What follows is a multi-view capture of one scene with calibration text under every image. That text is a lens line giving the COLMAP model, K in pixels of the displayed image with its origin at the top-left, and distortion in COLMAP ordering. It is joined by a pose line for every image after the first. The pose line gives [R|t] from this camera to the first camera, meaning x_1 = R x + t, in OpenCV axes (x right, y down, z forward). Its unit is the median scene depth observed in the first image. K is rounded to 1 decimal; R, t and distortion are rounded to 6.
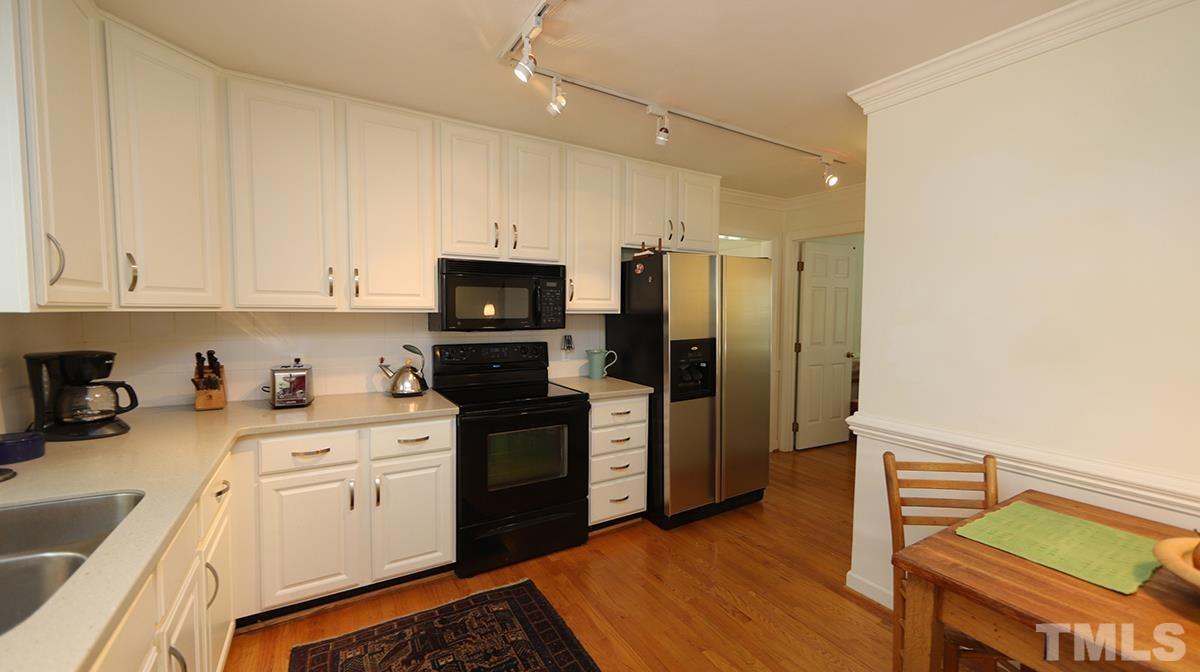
lens RADIAL K [[469.8, 0, 601.5], [0, 469.8, 338.9], [0, 0, 1]] dist [-0.001098, -0.000019]
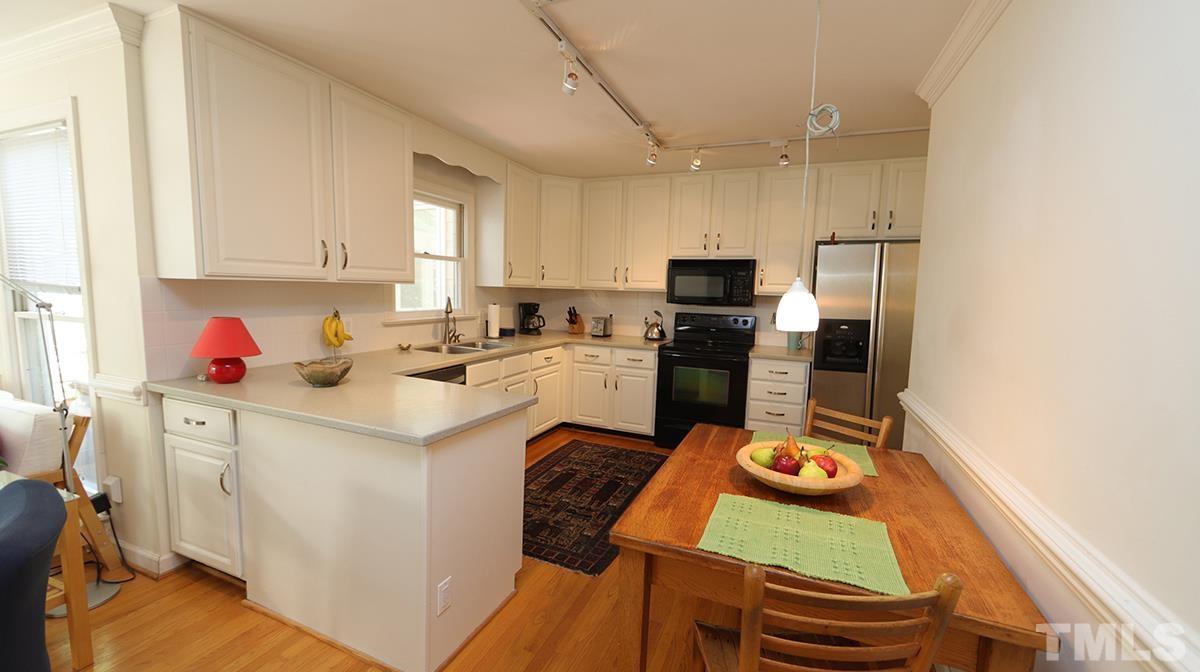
lens RADIAL K [[469.8, 0, 601.5], [0, 469.8, 338.9], [0, 0, 1]] dist [-0.001098, -0.000019]
pose [[0.588716, 0.093841, -0.802875, 0.960941], [-0.074268, 0.995317, 0.061876, 0.026805], [0.804921, 0.023201, 0.592928, -0.196660]]
